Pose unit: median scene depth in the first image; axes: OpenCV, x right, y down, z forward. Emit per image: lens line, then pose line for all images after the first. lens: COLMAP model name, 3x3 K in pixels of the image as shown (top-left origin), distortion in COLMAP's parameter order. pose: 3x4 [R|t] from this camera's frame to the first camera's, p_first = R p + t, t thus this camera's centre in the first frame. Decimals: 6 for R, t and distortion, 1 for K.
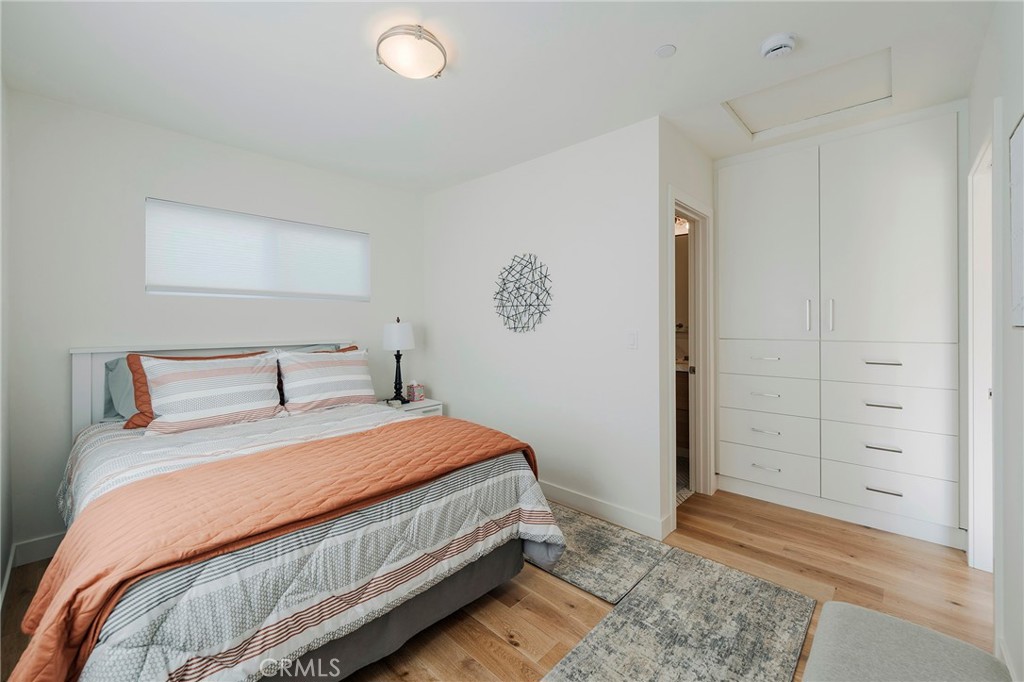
lens RADIAL K [[416.3, 0, 512.5], [0, 416.3, 334.3], [0, 0, 1]] dist [-0.000068, -0.000096]
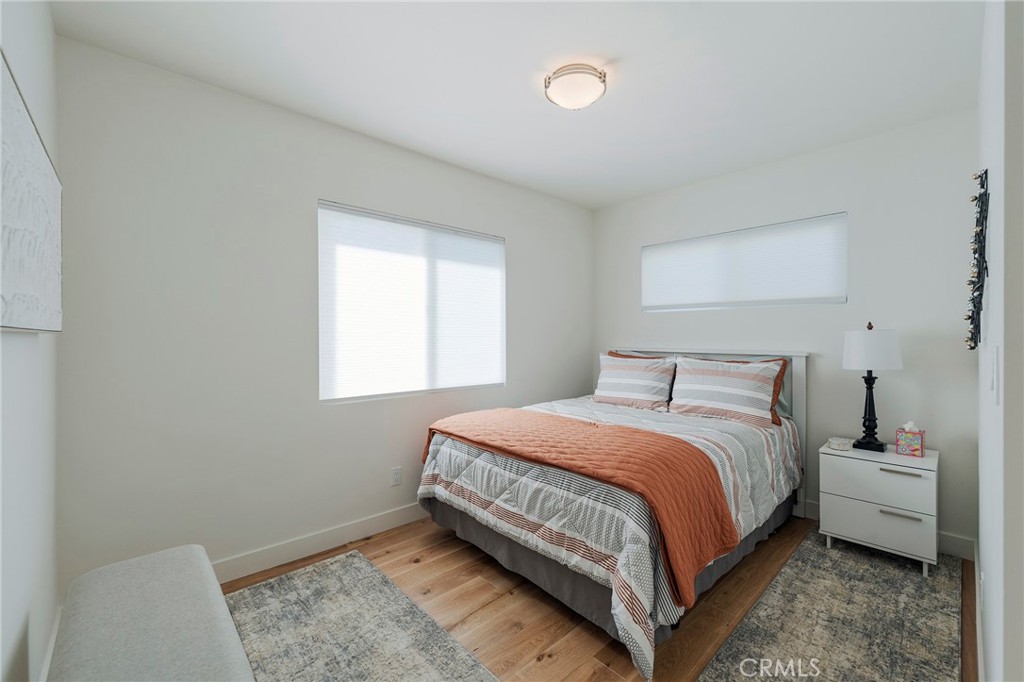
lens RADIAL K [[417.0, 0, 515.1], [0, 417.0, 351.3], [0, 0, 1]] dist [-0.001393, -0.000192]
pose [[-0.069847, 0.037590, -0.996849, 0.914499], [-0.027382, 0.998841, 0.039583, -0.010142], [0.997182, 0.030060, -0.068736, 0.945949]]
